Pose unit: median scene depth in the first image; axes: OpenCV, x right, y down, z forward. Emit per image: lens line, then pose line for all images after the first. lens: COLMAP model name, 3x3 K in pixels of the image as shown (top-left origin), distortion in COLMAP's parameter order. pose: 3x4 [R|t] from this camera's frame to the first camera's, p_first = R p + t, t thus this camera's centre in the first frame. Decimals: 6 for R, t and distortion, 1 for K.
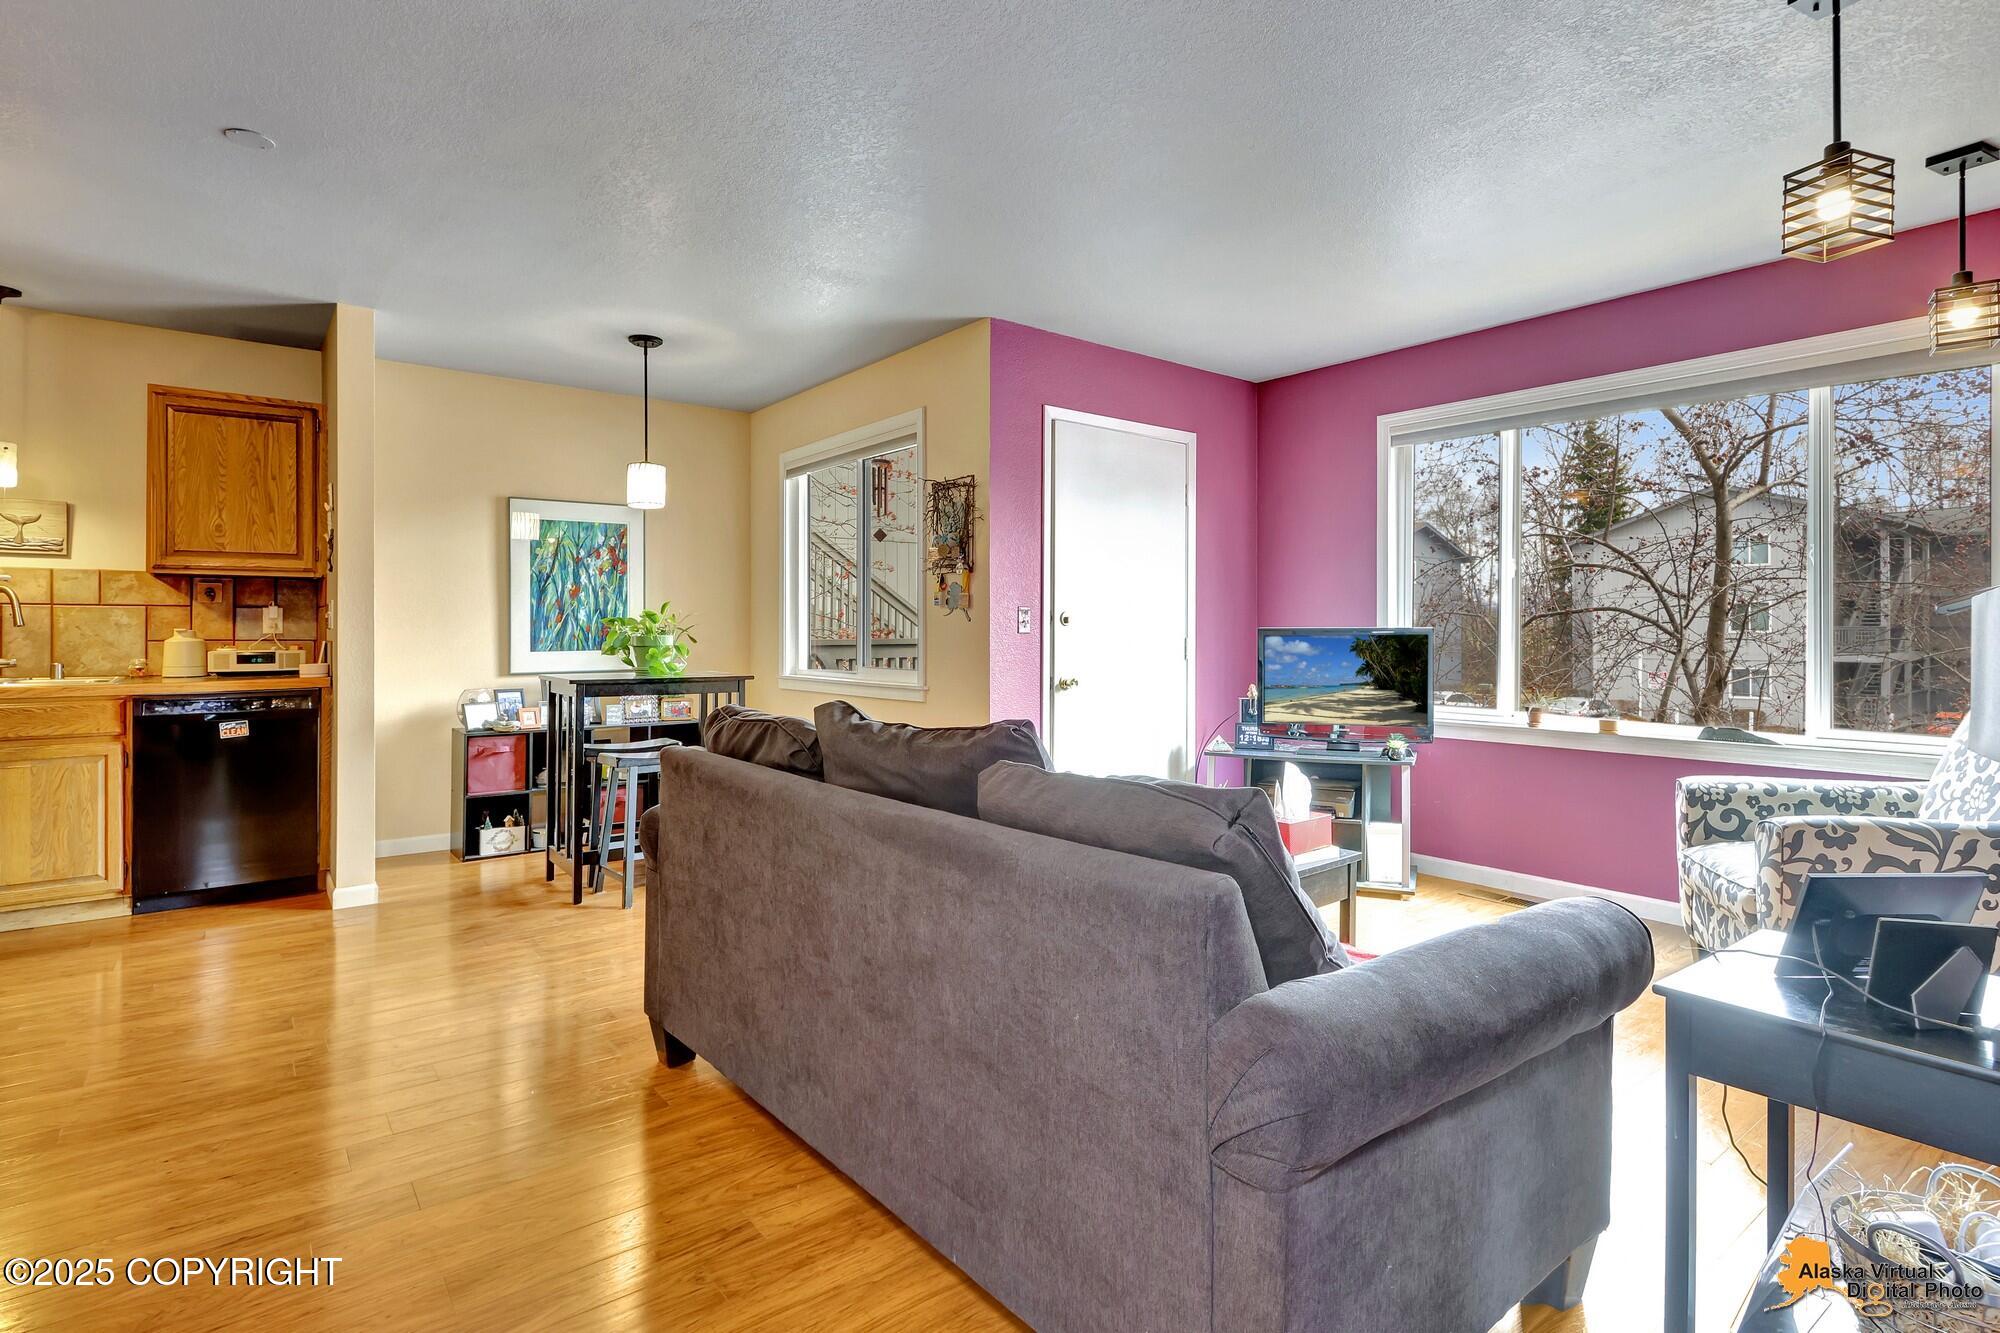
lens RADIAL K [[989.1, 0, 947.6], [0, 989.1, 636.5], [0, 0, 1]] dist [0.002623, -0.001453]
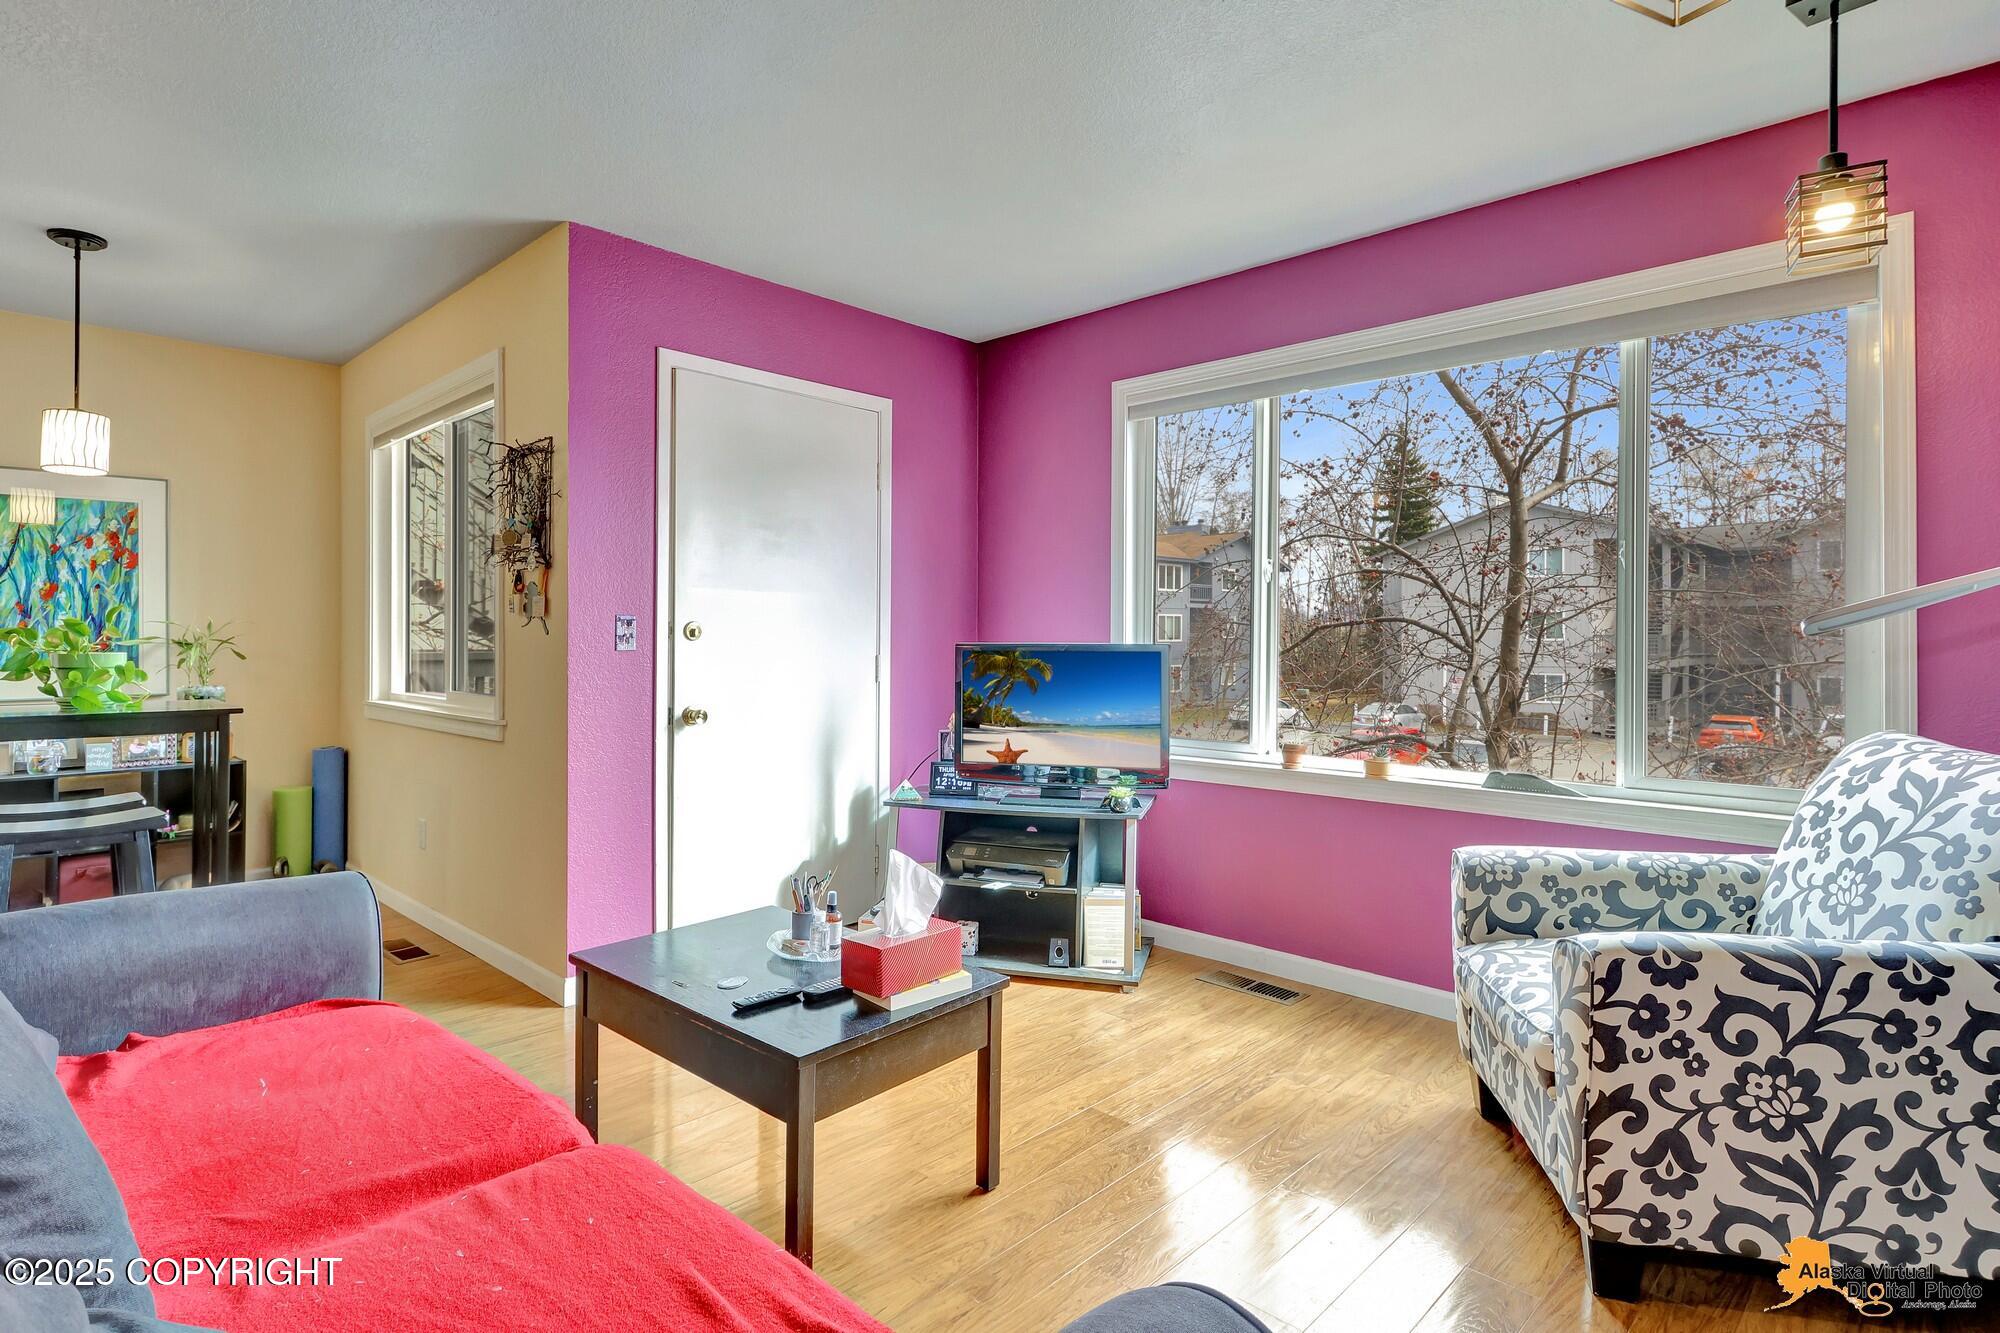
lens RADIAL K [[920.6, 0, 900.7], [0, 920.6, 641.7], [0, 0, 1]] dist [0.002992, 0.000767]
pose [[0.997488, 0.002691, 0.070790, 0.229601], [-0.002880, 0.999993, 0.002568, -0.012204], [-0.070783, -0.002766, 0.997488, 0.284333]]
